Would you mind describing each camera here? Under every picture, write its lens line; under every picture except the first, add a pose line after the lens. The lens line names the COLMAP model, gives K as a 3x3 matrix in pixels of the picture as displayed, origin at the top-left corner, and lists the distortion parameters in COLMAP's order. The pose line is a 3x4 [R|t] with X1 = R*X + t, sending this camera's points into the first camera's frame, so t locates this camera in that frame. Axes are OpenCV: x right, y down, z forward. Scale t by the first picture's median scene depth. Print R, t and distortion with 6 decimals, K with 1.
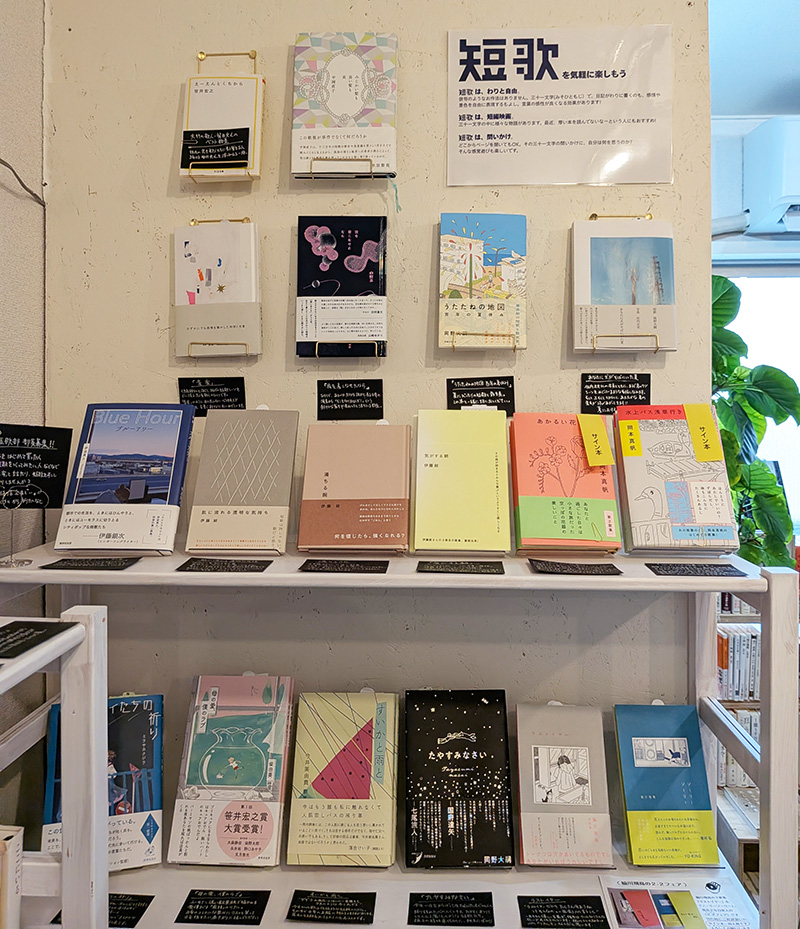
lens RADIAL K [[725.1, 0, 400.0], [0, 725.1, 464.5], [0, 0, 1]] dist [0.004083, 0.002030]
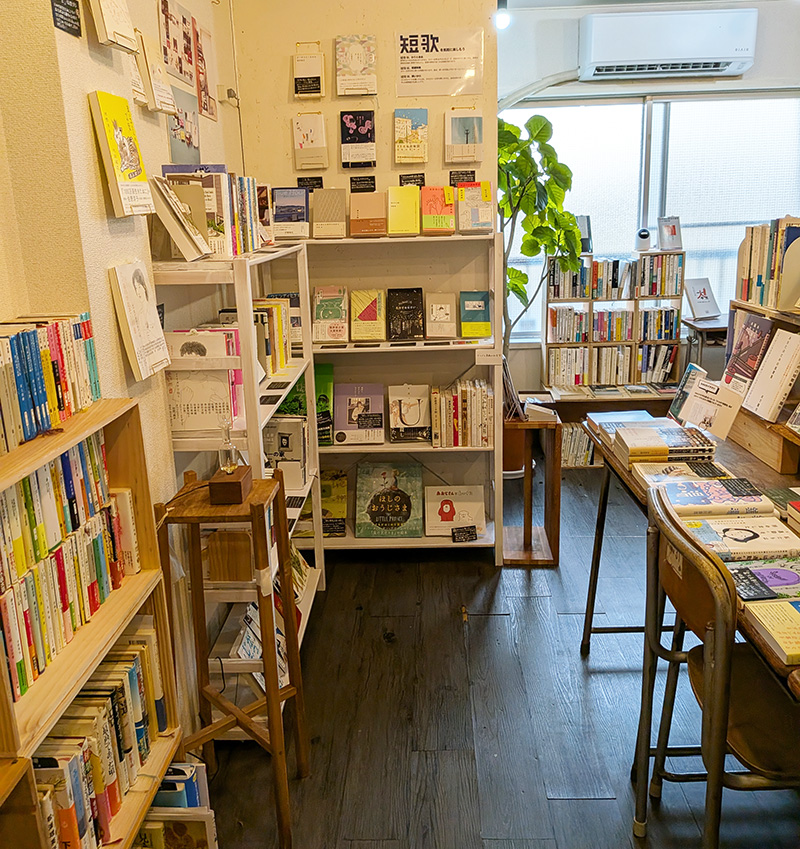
lens RADIAL K [[725.0, 0, 400.0], [0, 725.0, 424.5], [0, 0, 1]] dist [-0.006180, -0.013586]
pose [[0.999277, -0.035620, 0.013312, -0.000356], [0.031937, 0.976174, 0.214625, 0.205717], [-0.020639, -0.214045, 0.976606, -1.791918]]
